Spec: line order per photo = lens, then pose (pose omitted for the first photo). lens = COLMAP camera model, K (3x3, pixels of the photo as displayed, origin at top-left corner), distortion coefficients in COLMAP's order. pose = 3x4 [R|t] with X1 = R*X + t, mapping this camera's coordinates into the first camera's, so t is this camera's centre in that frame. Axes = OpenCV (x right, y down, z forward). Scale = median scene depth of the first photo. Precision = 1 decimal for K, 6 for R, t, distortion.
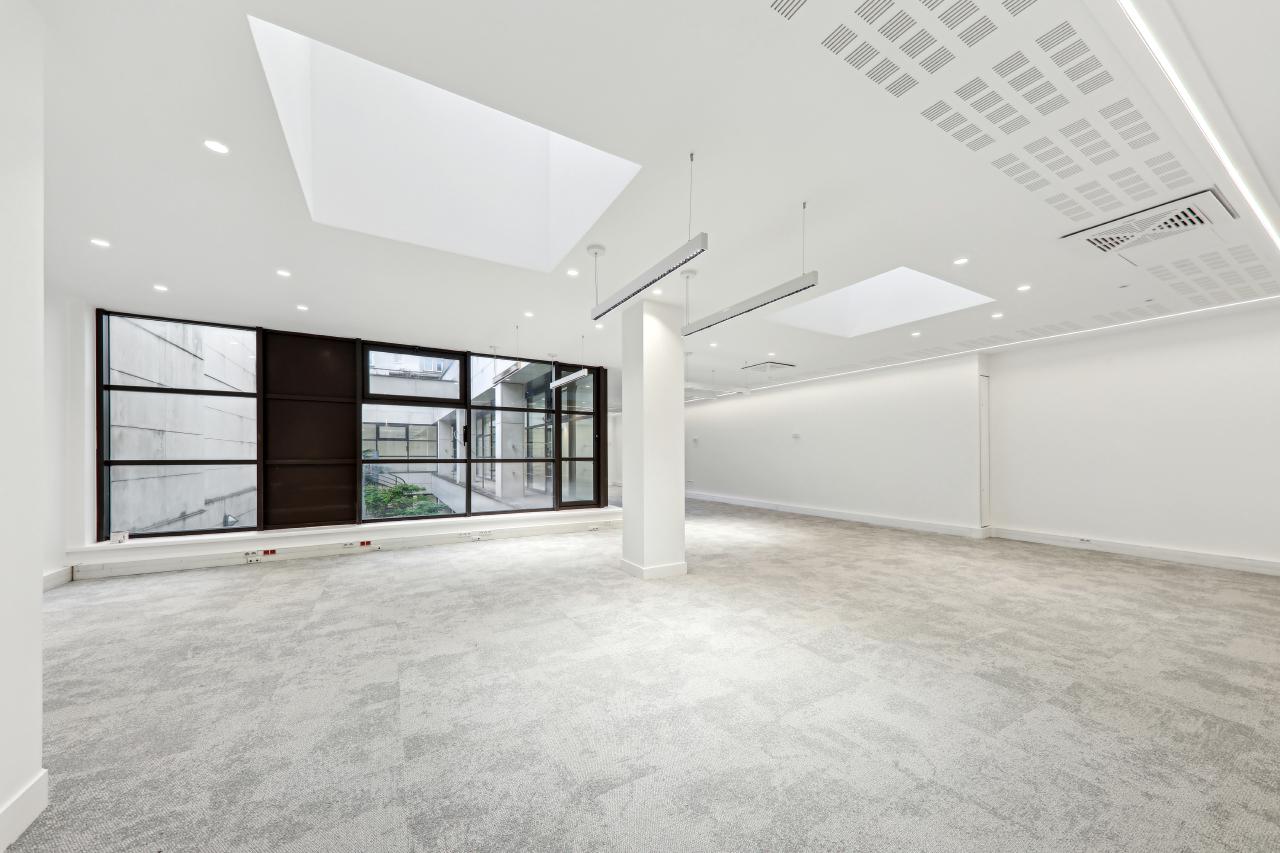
lens RADIAL K [[447.8, 0, 649.0], [0, 447.8, 445.2], [0, 0, 1]] dist [0.016417, -0.006453]
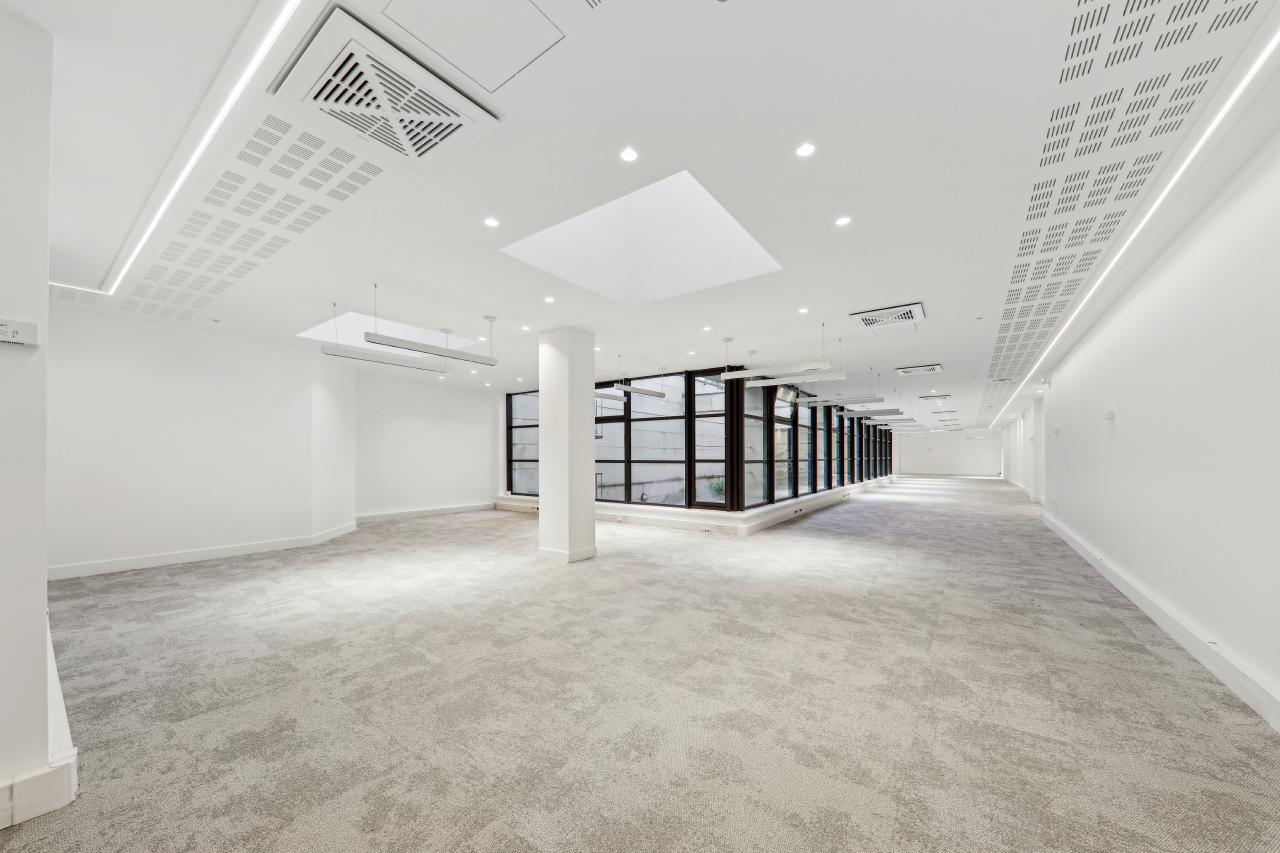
lens RADIAL K [[452.0, 0, 643.6], [0, 452.0, 453.4], [0, 0, 1]] dist [0.006905, -0.010443]
pose [[0.414822, -0.003992, -0.909894, 1.445526], [0.017249, 0.999845, 0.003477, 0.008103], [0.909739, -0.017137, 0.414827, 0.832323]]
